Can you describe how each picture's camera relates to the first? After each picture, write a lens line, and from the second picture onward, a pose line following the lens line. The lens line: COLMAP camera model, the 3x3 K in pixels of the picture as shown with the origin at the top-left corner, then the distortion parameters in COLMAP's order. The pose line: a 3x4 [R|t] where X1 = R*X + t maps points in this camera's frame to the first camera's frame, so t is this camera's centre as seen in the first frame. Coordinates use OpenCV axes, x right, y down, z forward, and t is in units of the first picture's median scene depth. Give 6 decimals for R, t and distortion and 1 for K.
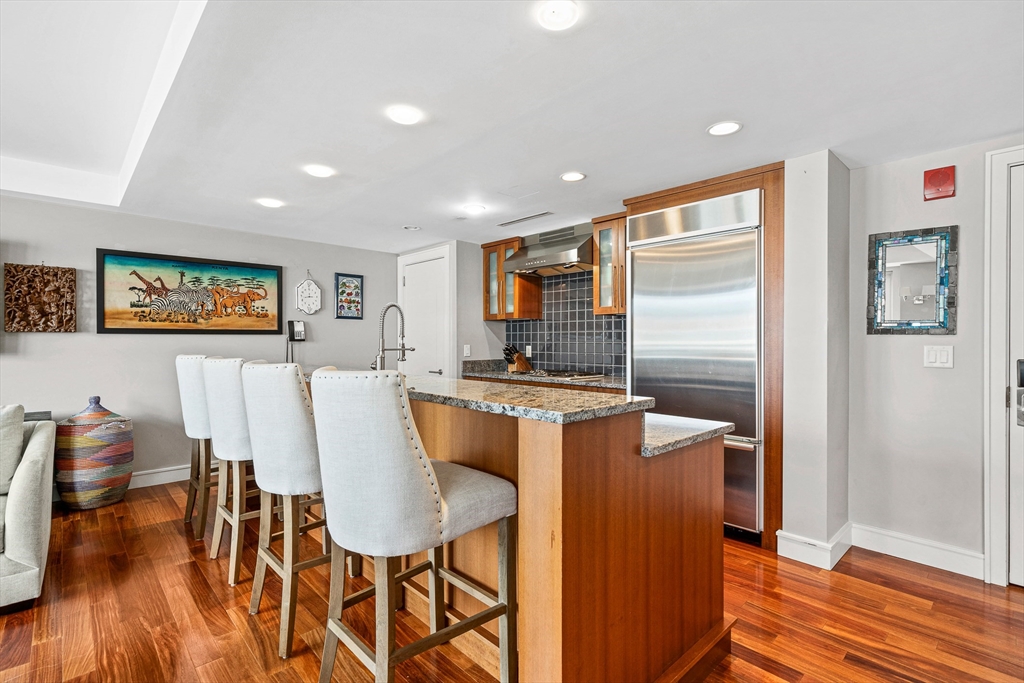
lens RADIAL K [[476.0, 0, 505.3], [0, 476.0, 342.2], [0, 0, 1]] dist [-0.001841, -0.000010]
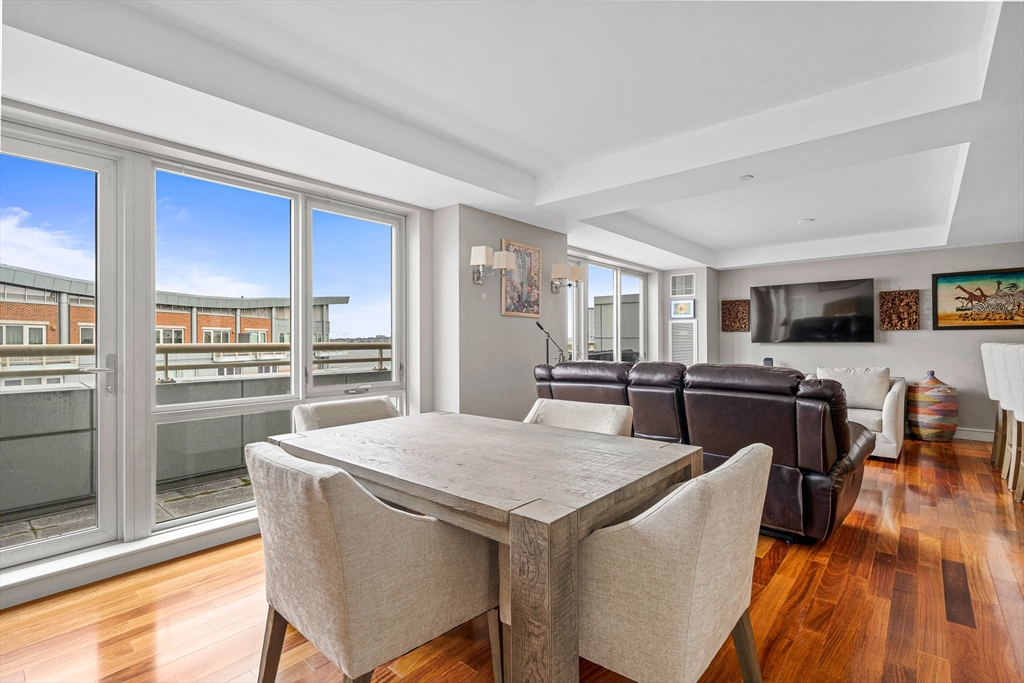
lens RADIAL K [[476.0, 0, 511.2], [0, 476.0, 338.3], [0, 0, 1]] dist [-0.001841, -0.000010]
pose [[0.105529, -0.006887, -0.994392, 0.478731], [0.001384, 0.999976, -0.006779, 0.015107], [0.994415, -0.000661, 0.105536, -0.470656]]
